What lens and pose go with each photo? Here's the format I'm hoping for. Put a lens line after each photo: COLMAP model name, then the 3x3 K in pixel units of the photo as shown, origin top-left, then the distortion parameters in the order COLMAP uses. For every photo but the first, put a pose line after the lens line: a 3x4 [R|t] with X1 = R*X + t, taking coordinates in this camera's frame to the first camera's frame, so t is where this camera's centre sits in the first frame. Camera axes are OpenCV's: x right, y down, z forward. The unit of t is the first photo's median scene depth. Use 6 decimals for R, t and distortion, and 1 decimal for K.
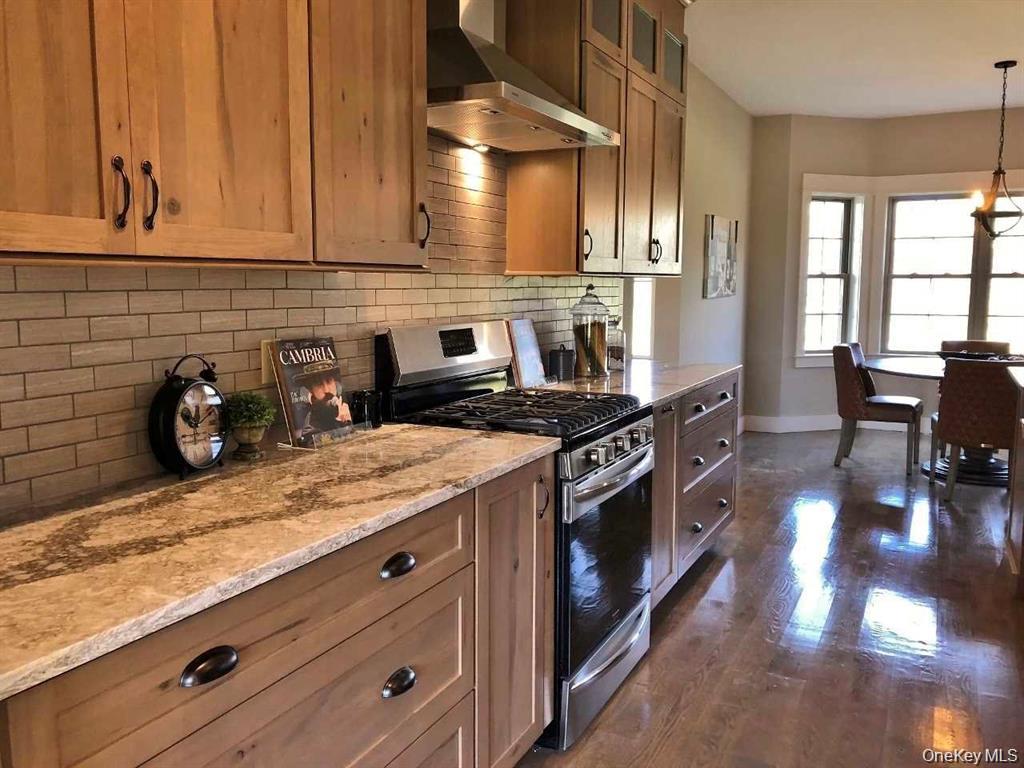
lens RADIAL K [[837.4, 0, 503.6], [0, 837.4, 375.7], [0, 0, 1]] dist [0.069946, -0.091308]
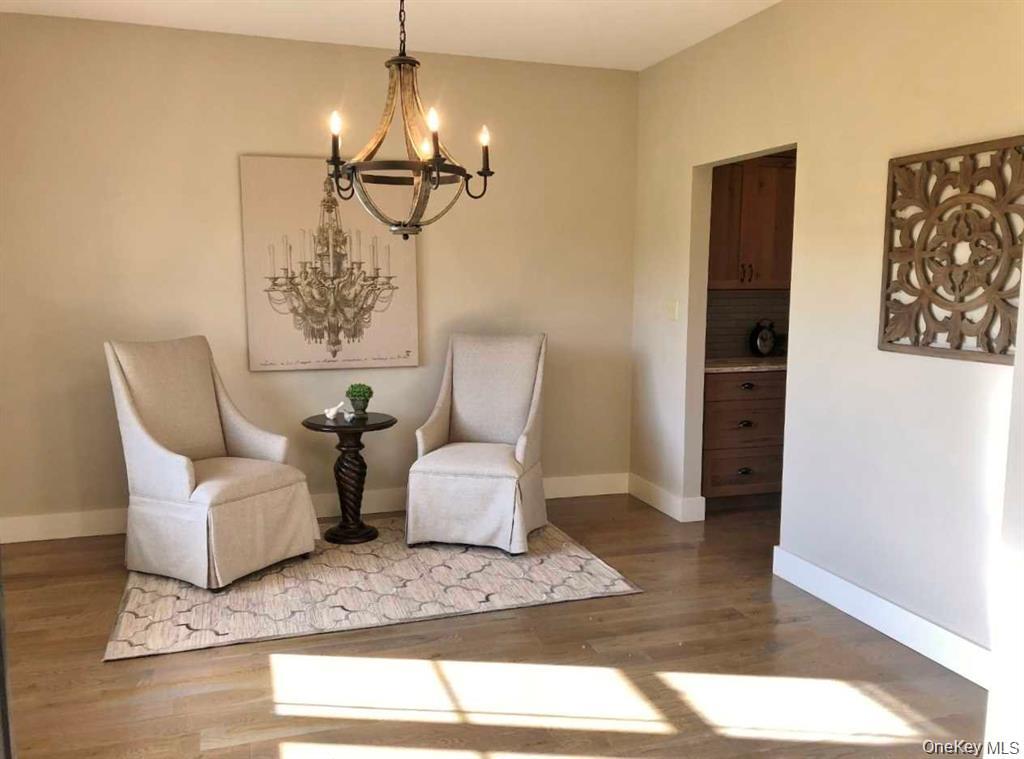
lens RADIAL K [[875.2, 0, 511.6], [0, 875.2, 380.6], [0, 0, 1]] dist [-0.000685, -0.000051]
pose [[0.725908, 0.081124, -0.682991, 1.511984], [-0.080192, 0.996230, 0.033099, 0.220397], [0.683101, 0.030743, 0.729676, -2.558858]]
